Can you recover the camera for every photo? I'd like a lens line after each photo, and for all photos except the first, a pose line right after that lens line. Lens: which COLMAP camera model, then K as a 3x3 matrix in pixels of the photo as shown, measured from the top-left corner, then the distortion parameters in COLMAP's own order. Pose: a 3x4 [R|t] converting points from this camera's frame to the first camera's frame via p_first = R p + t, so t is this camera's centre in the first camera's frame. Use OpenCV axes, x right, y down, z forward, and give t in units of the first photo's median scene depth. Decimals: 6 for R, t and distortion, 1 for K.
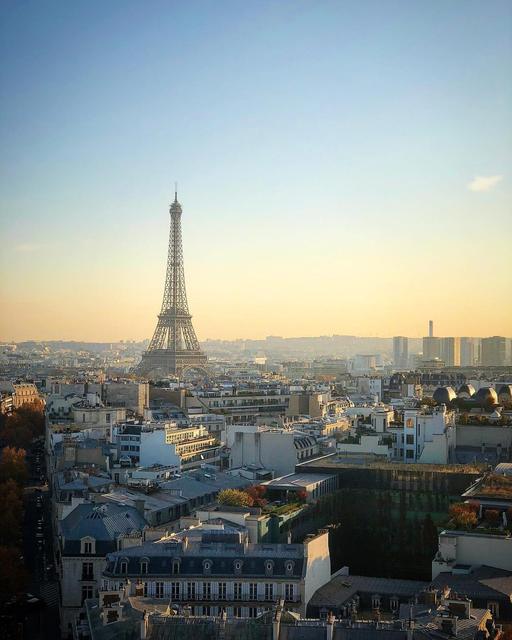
lens RADIAL K [[763.5, 0, 256.0], [0, 763.5, 320.0], [0, 0, 1]] dist [0.023120, 0.082201]
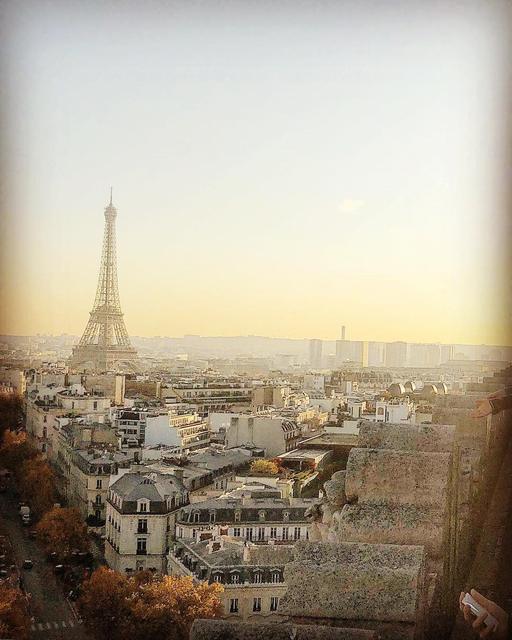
lens RADIAL K [[763.5, 0, 256.0], [0, 763.5, 320.0], [0, 0, 1]] dist [0.023120, 0.082201]
pose [[0.983603, 0.034152, 0.177087, -0.184980], [-0.034865, 0.999392, 0.000916, -0.007571], [-0.176948, -0.007075, 0.984195, -0.164499]]
